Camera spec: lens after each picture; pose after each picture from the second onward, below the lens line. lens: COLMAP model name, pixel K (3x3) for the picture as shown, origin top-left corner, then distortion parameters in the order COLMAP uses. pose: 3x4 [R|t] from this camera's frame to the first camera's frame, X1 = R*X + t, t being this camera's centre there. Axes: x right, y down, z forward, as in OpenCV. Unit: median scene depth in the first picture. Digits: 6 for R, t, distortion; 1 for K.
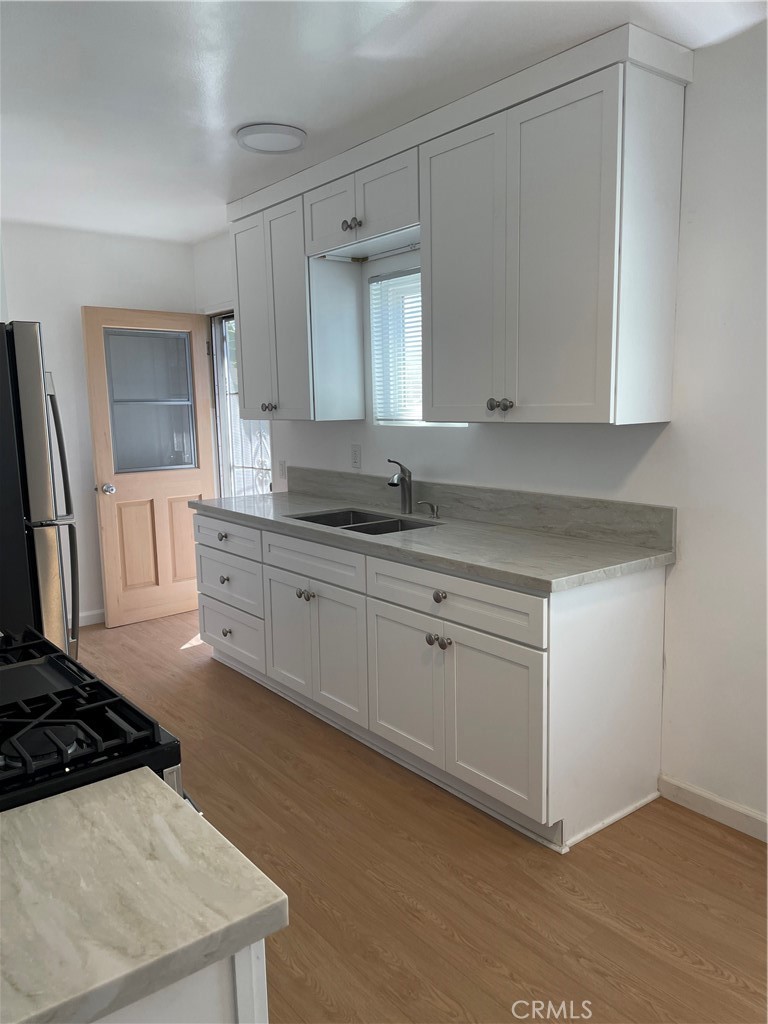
lens RADIAL K [[774.4, 0, 395.3], [0, 774.4, 517.3], [0, 0, 1]] dist [0.096931, -0.124058]
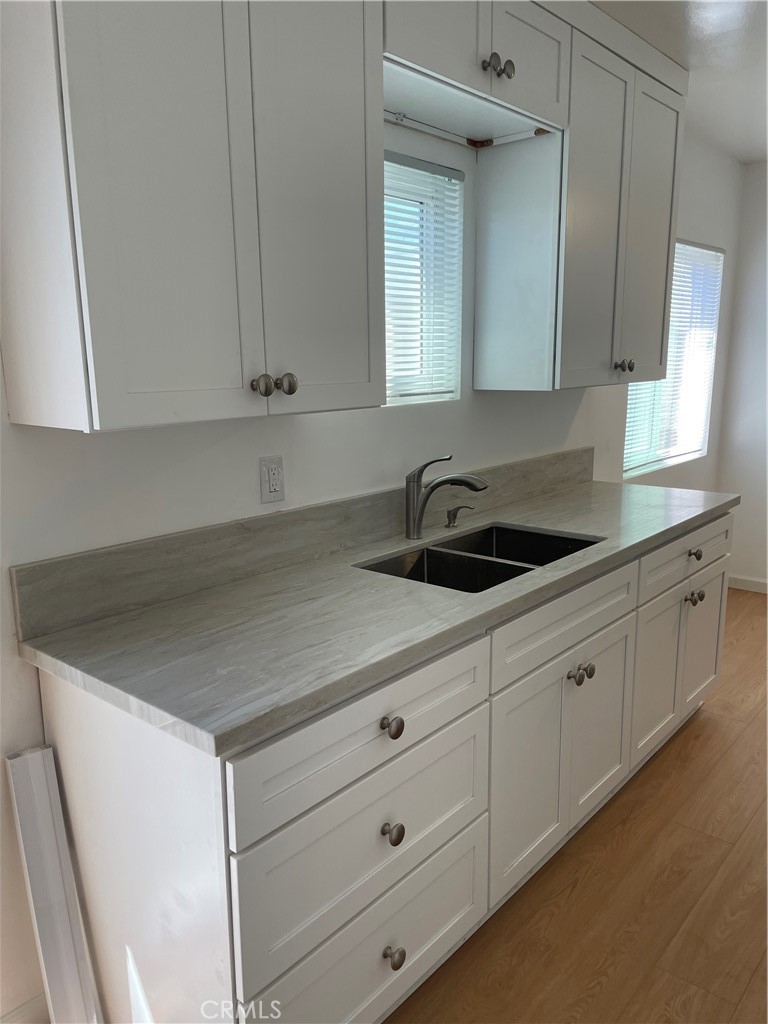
lens RADIAL K [[781.7, 0, 386.3], [0, 781.7, 519.9], [0, 0, 1]] dist [0.091487, -0.141152]
pose [[-0.199023, -0.180293, 0.963267, -0.670071], [0.164258, 0.962889, 0.214160, -0.180233], [-0.966131, 0.200847, -0.162023, 1.221982]]
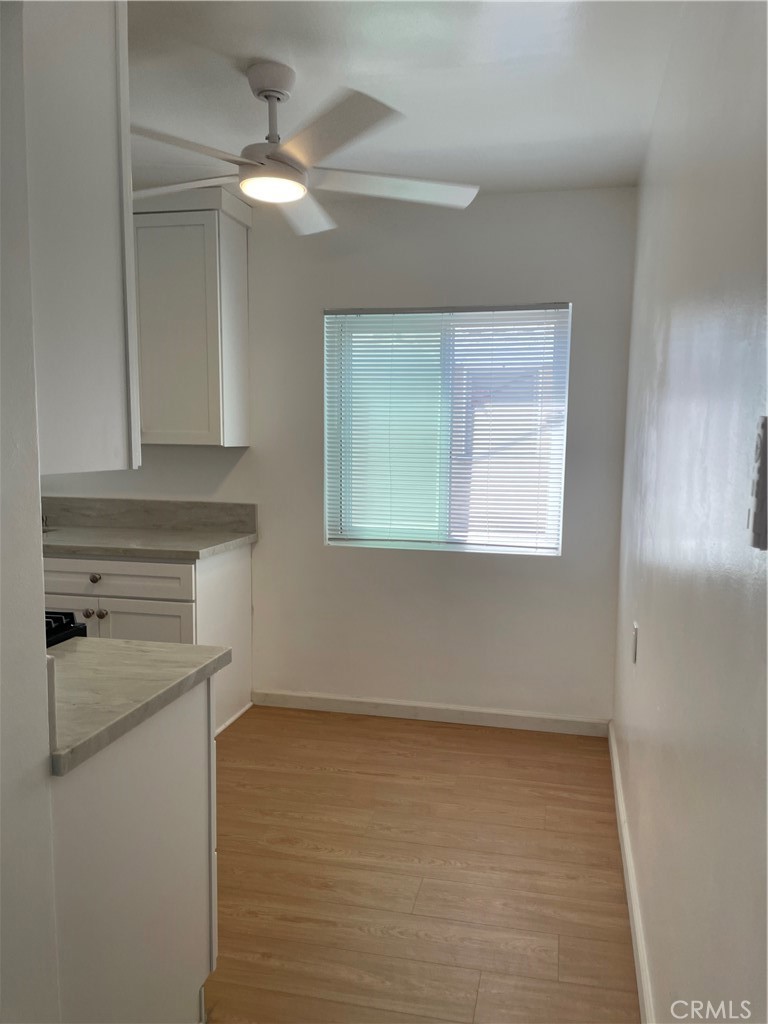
lens RADIAL K [[774.4, 0, 395.3], [0, 774.4, 517.3], [0, 0, 1]] dist [0.096931, -0.124058]
pose [[0.780298, -0.036980, 0.624314, -0.280981], [0.066753, 0.997472, -0.024348, 0.052112], [-0.621836, 0.060674, 0.780794, -0.248584]]
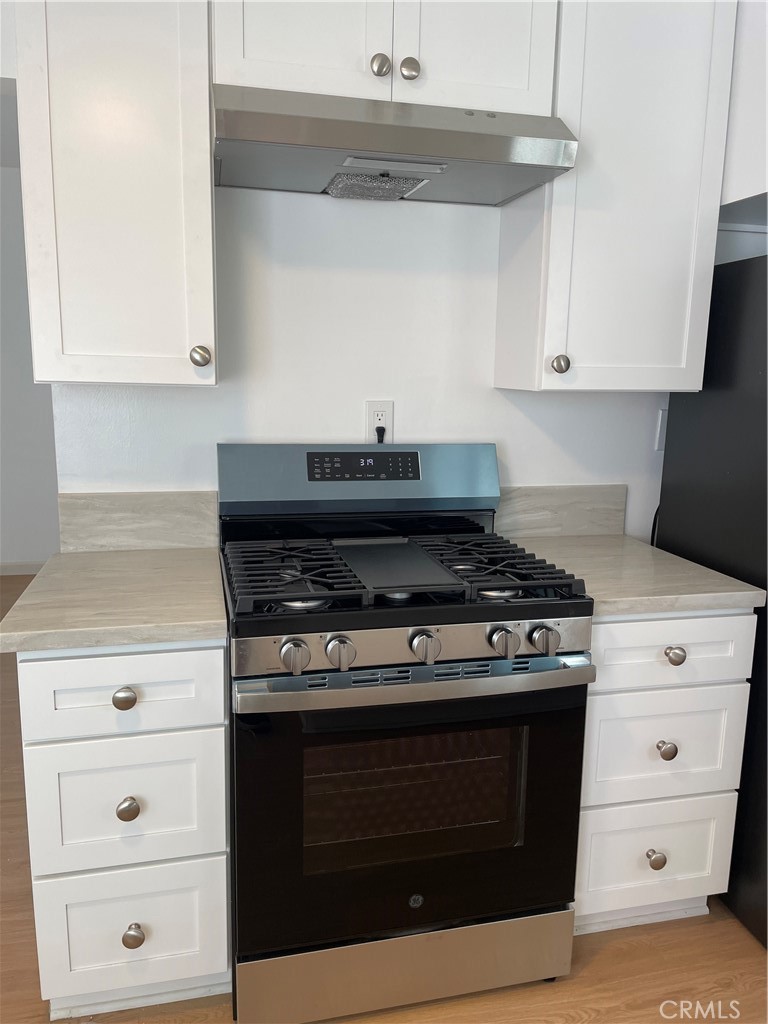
lens RADIAL K [[774.4, 0, 395.3], [0, 774.4, 517.3], [0, 0, 1]] dist [0.096931, -0.124058]
pose [[-0.417781, 0.186123, -0.889279, 0.232847], [-0.148027, 0.951769, 0.268745, -0.078739], [0.896408, 0.243914, -0.370080, 0.579034]]
